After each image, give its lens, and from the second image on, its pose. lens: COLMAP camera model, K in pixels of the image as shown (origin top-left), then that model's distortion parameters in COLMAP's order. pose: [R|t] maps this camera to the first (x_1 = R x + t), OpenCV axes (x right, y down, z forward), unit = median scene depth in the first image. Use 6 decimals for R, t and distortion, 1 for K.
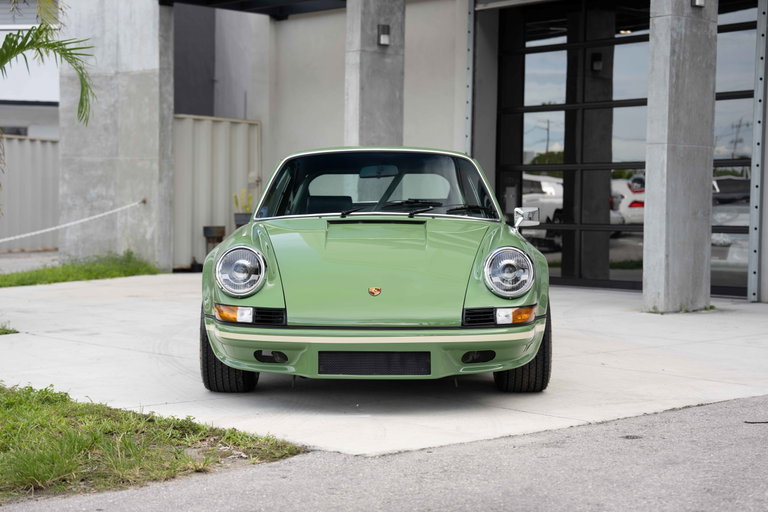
lens RADIAL K [[1454.3, 0, 382.2], [0, 1454.3, 259.2], [0, 0, 1]] dist [0.261822, 0.000000]
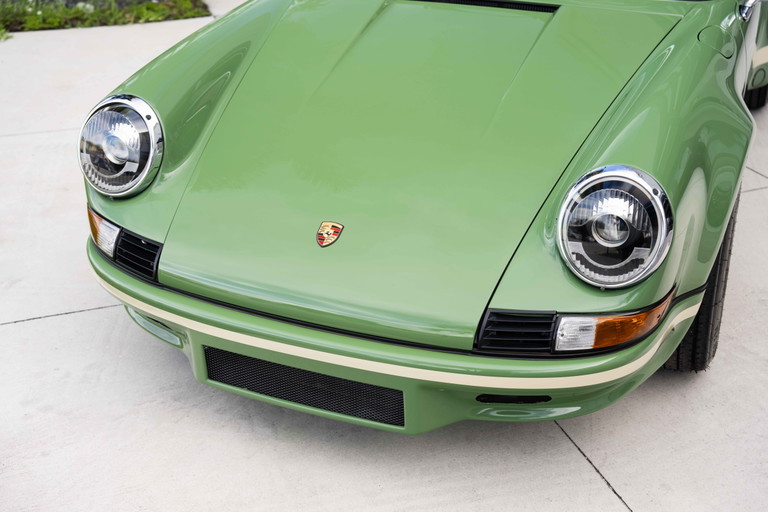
lens RADIAL K [[955.8, 0, 387.0], [0, 955.8, 254.1], [0, 0, 1]] dist [0.067487, 0.000000]
pose [[0.928687, 0.171148, -0.329012, 0.085533], [-0.015022, 0.903781, 0.427732, -0.078227], [0.370560, -0.392287, 0.841900, 0.504305]]
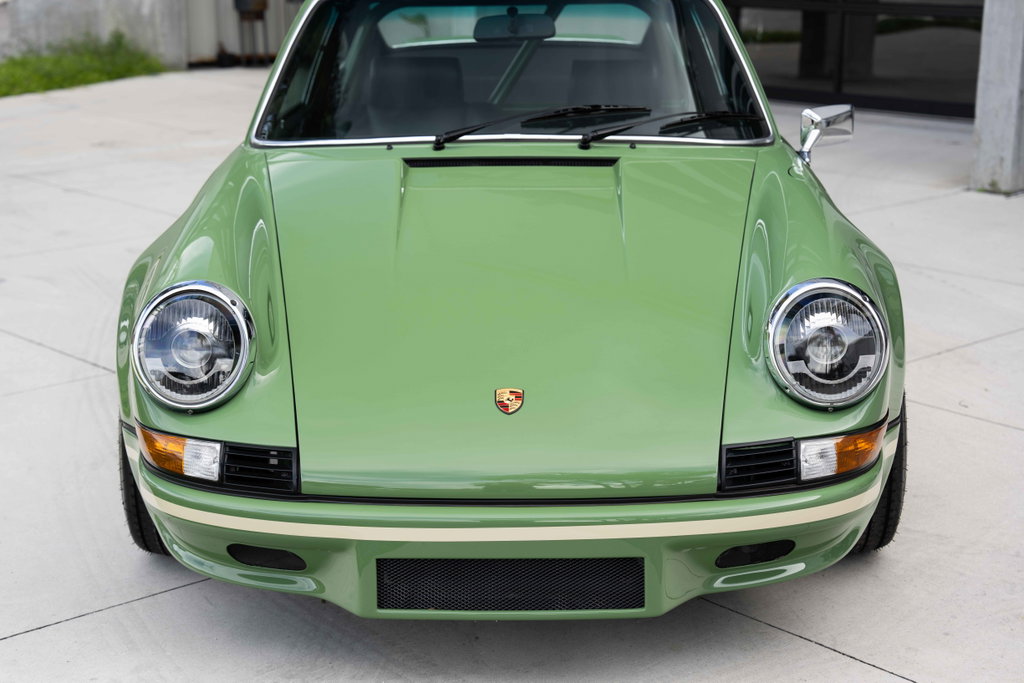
lens RADIAL K [[1830.8, 0, 507.7], [0, 1830.8, 344.0], [0, 0, 1]] dist [0.250687, 0.000000]
pose [[0.999963, -0.007350, -0.004565, -0.002159], [0.008136, 0.978271, 0.207172, -0.072209], [0.002943, -0.207202, 0.978294, 0.334500]]
